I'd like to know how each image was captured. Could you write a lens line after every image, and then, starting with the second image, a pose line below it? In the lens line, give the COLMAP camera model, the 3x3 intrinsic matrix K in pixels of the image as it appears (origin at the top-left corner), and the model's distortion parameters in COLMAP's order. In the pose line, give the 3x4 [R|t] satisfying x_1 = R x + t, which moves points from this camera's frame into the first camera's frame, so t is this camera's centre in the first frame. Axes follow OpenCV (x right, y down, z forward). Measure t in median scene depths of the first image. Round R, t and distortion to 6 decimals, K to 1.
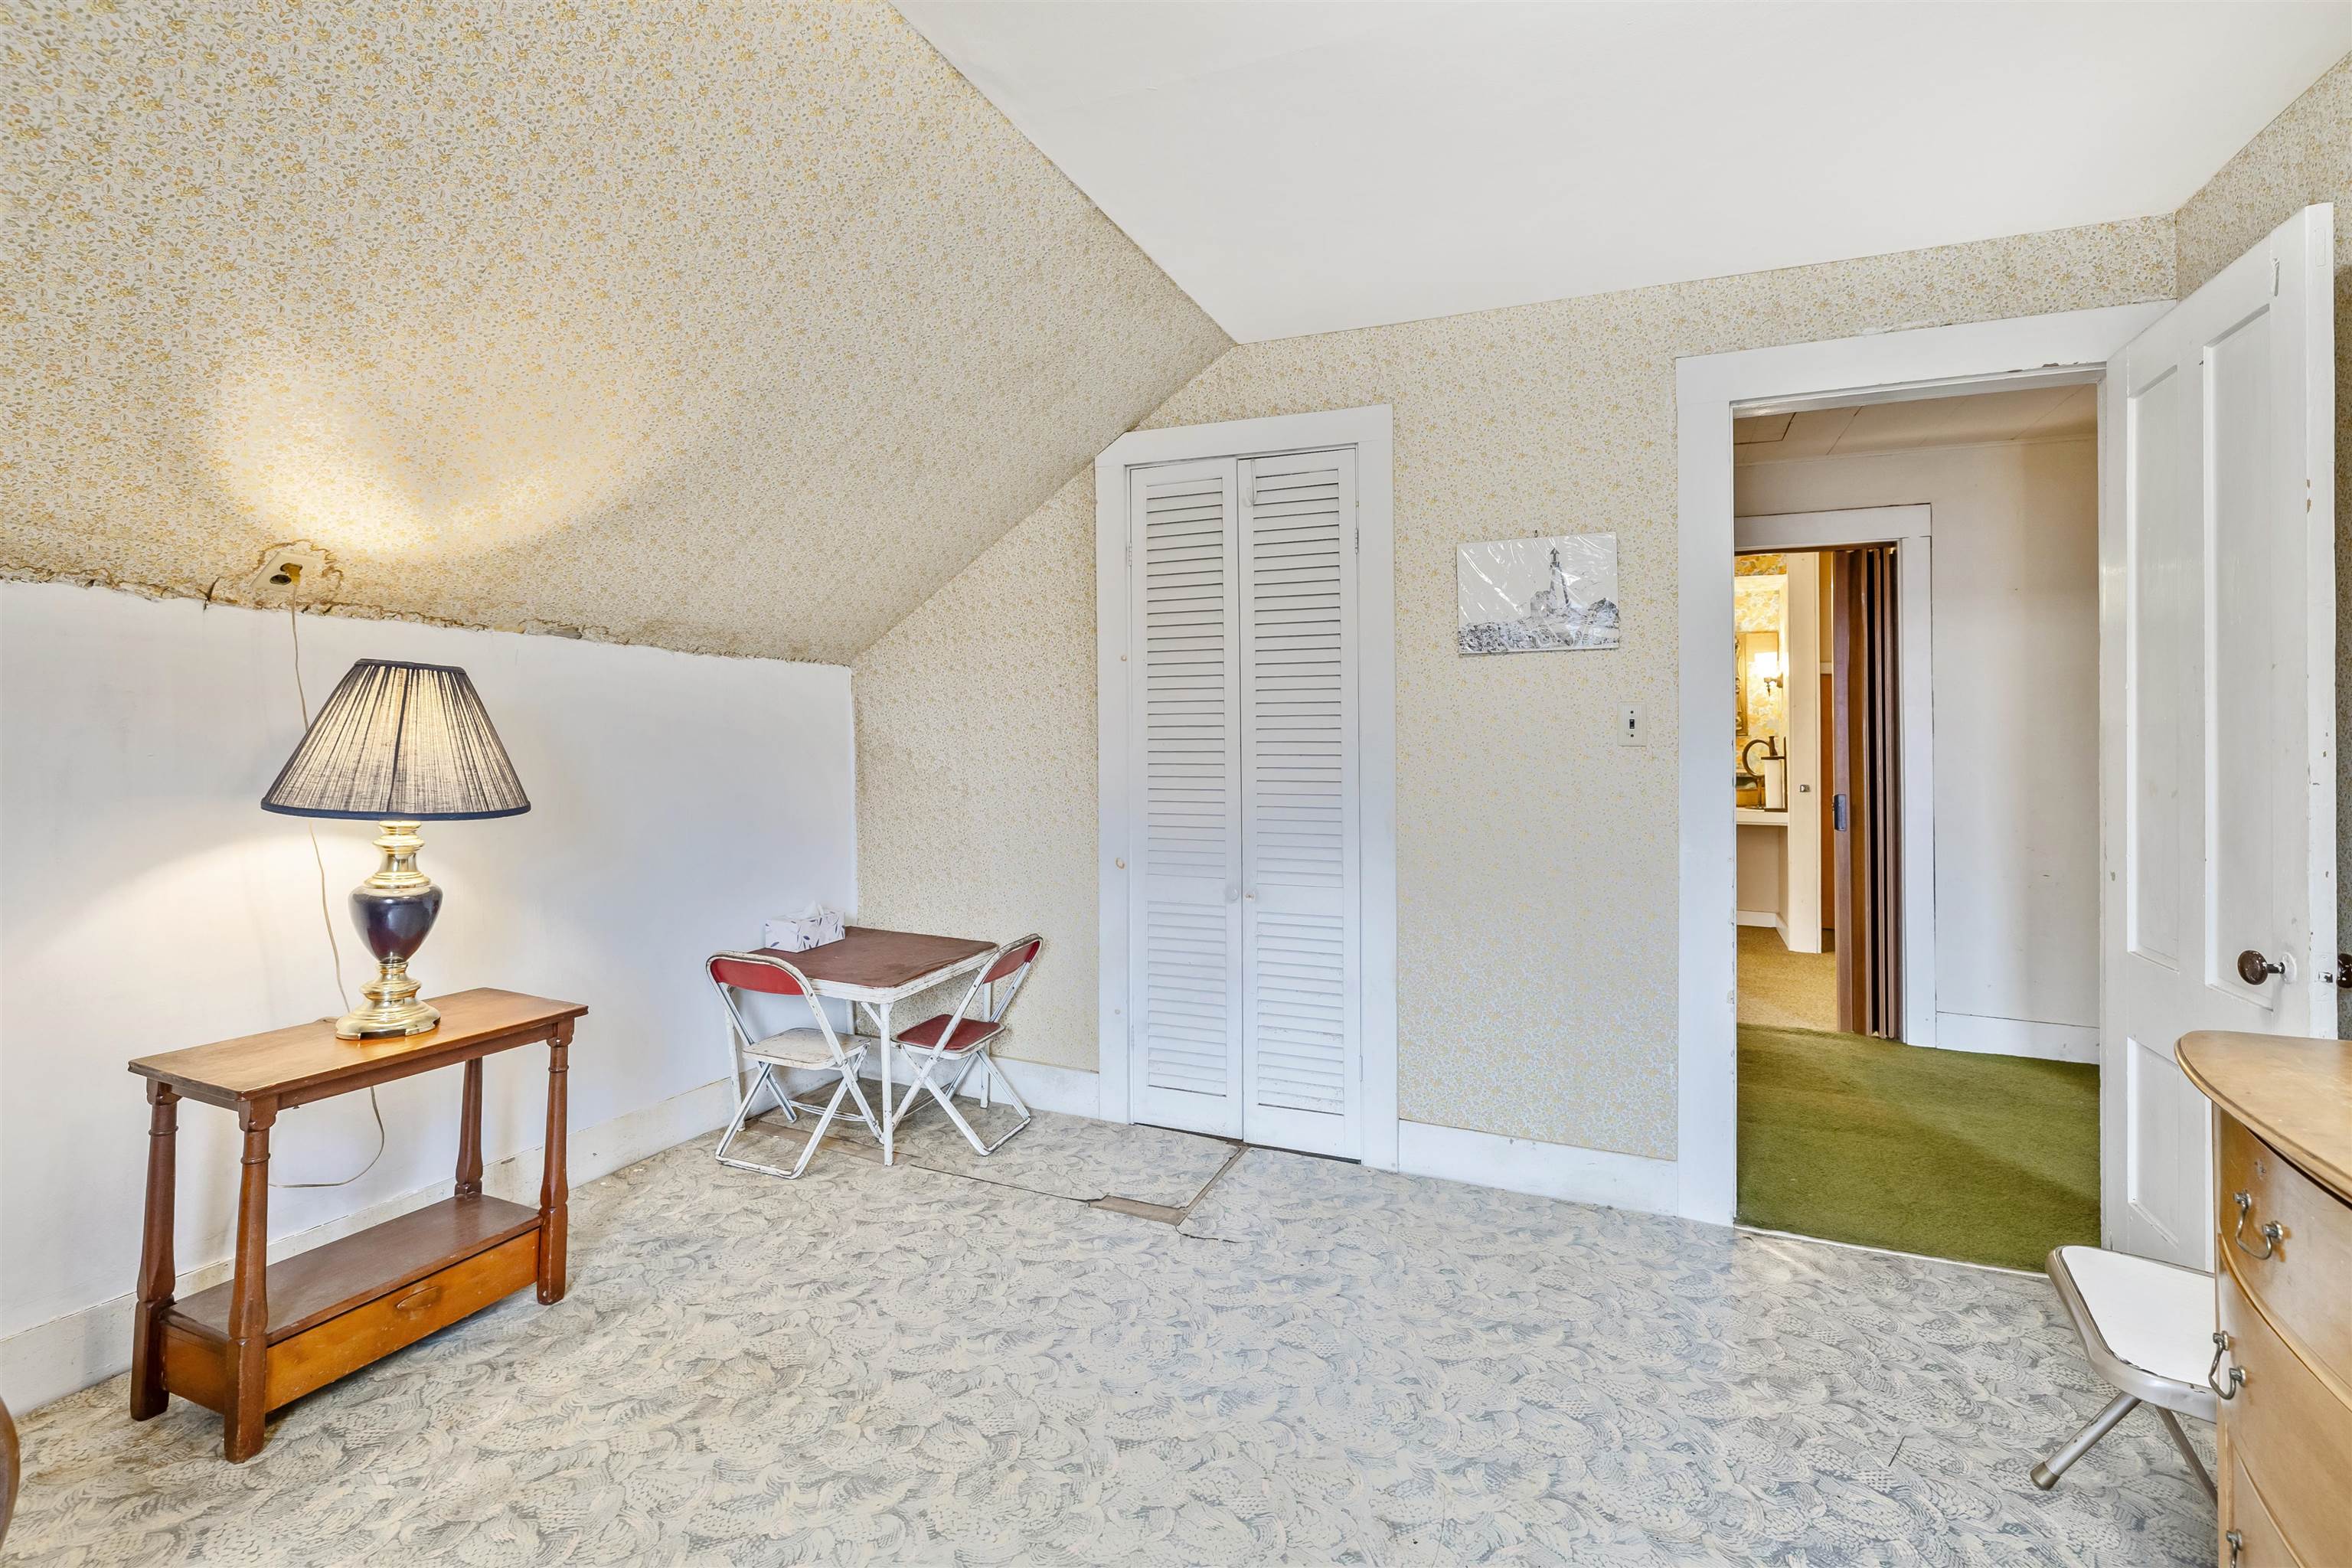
lens RADIAL K [[1035.8, 0, 1135.2], [0, 1035.8, 730.4], [0, 0, 1]] dist [0.000260, -0.000609]
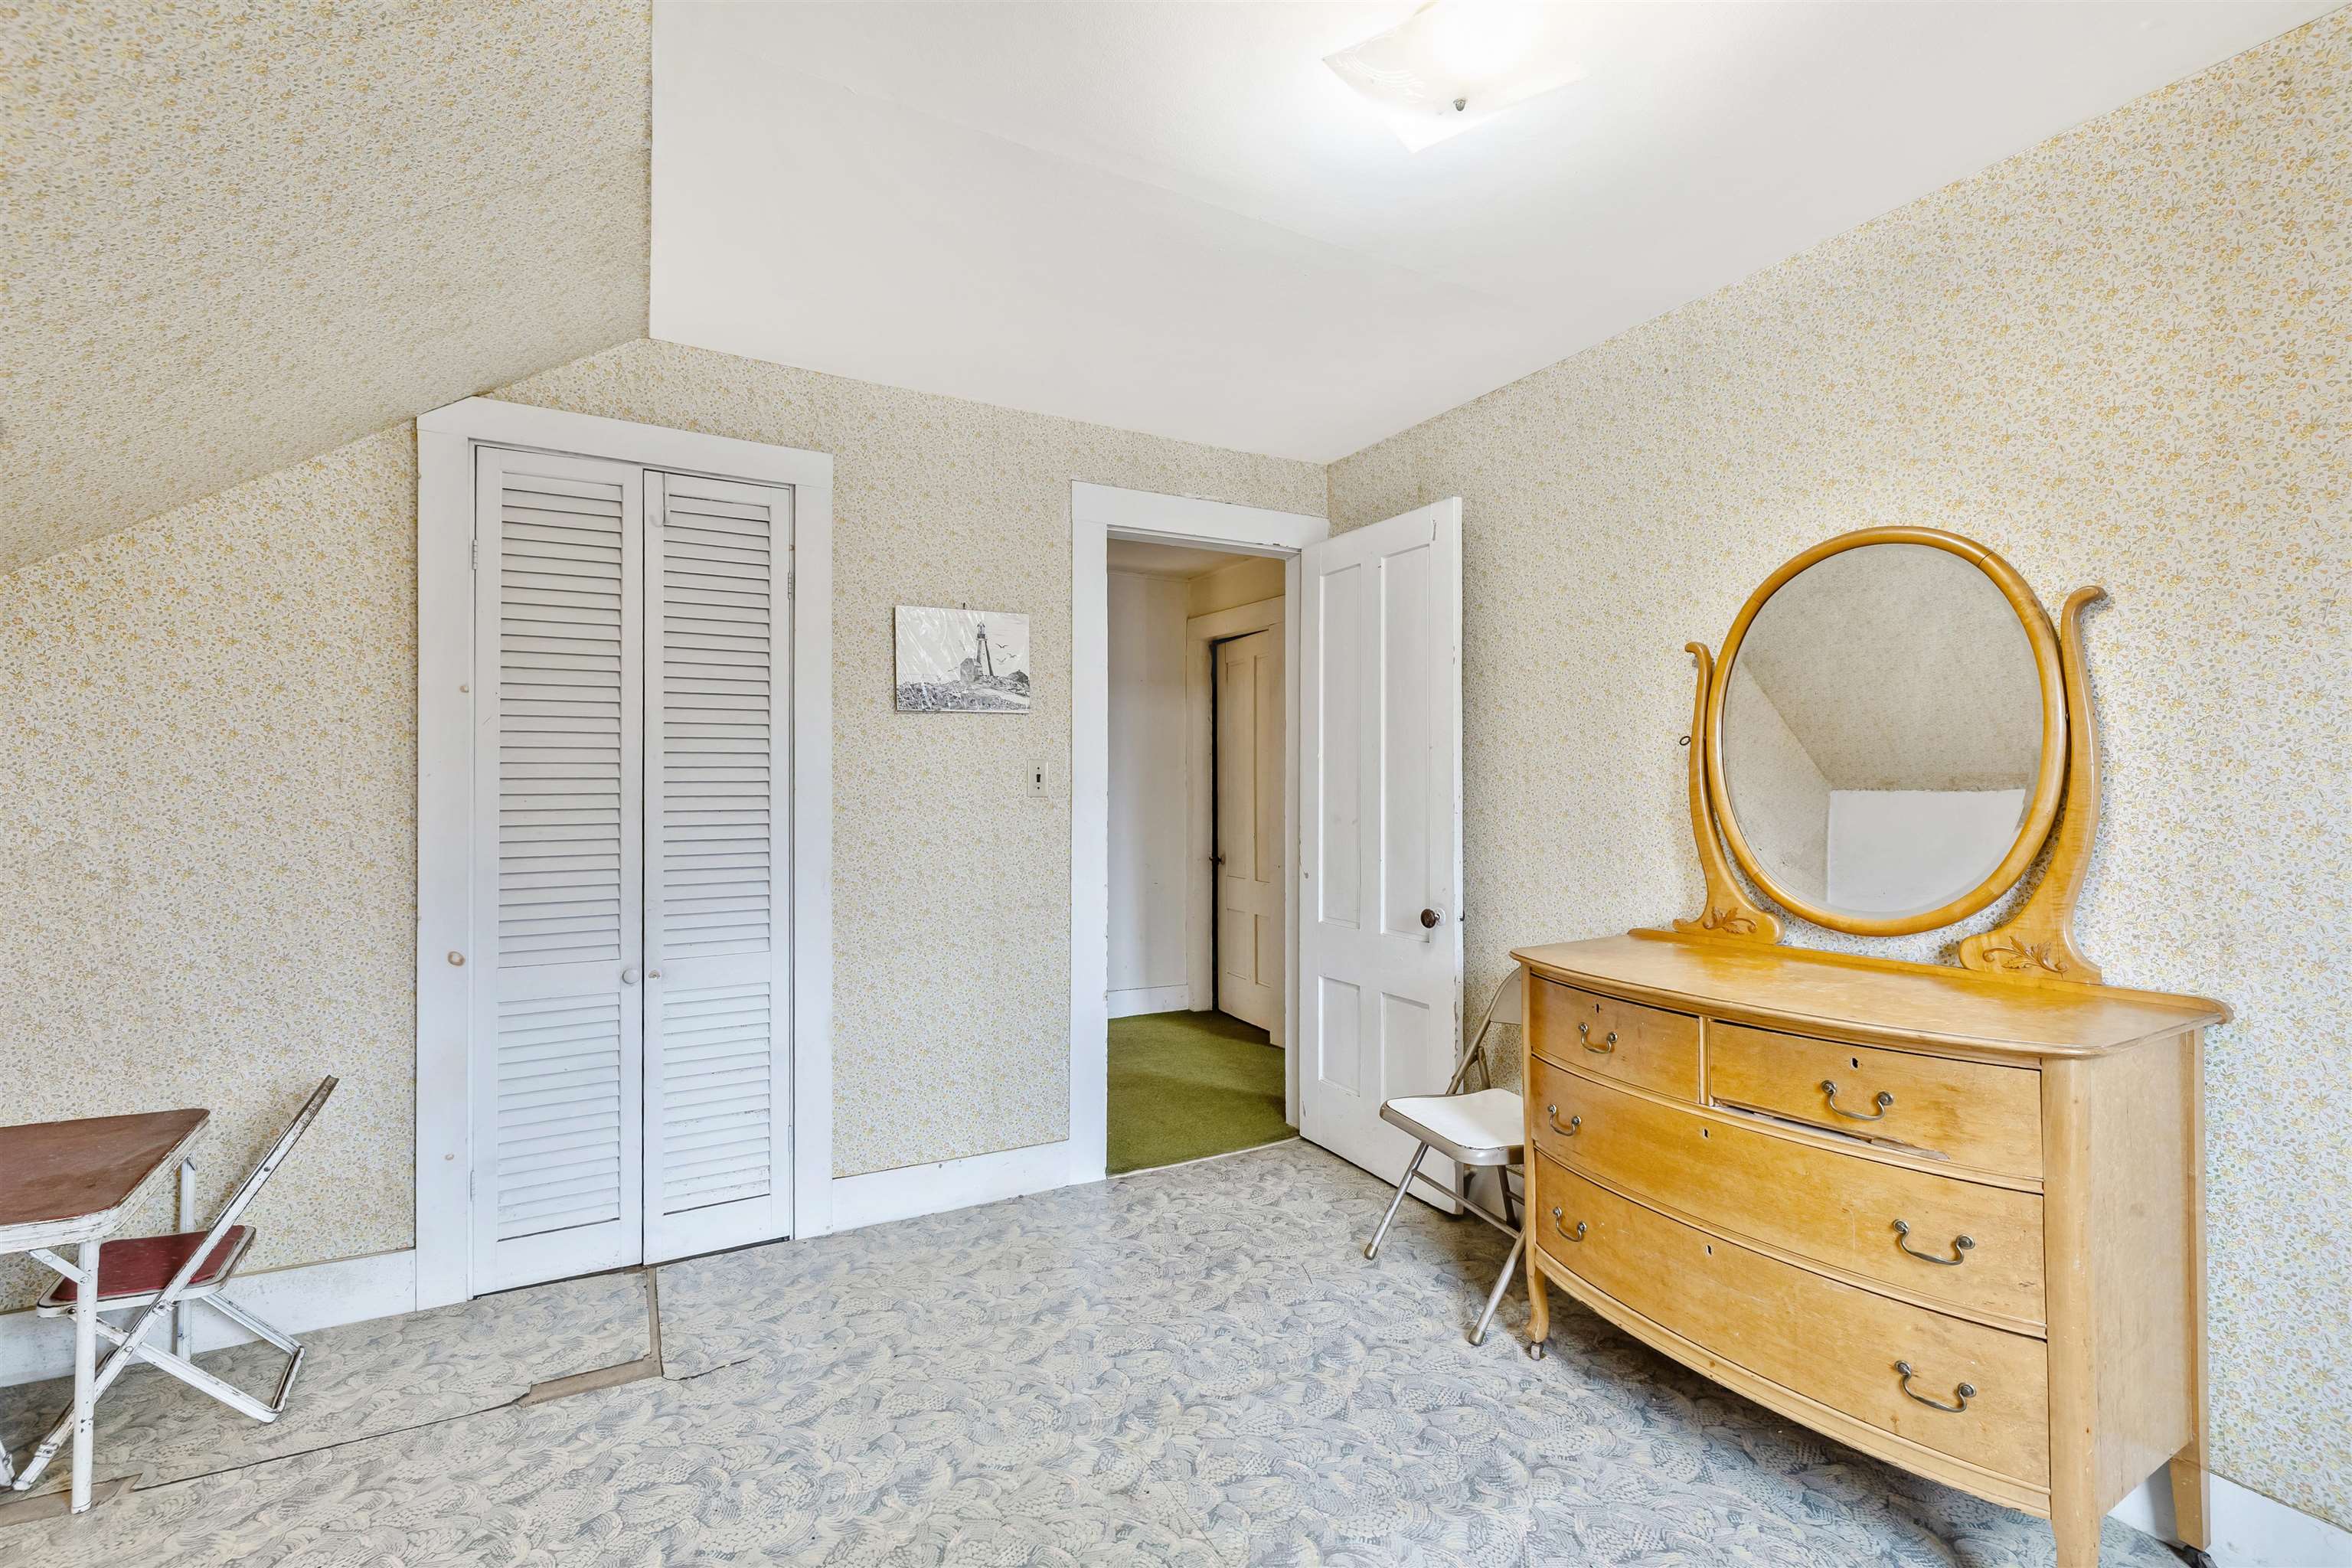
lens RADIAL K [[1035.8, 0, 1177.1], [0, 1035.8, 768.3], [0, 0, 1]] dist [0.000260, -0.000609]
pose [[0.621483, 0.011344, 0.783345, -0.324934], [-0.002916, 0.999922, -0.012167, -0.004426], [-0.783422, 0.005278, 0.621468, 0.132192]]
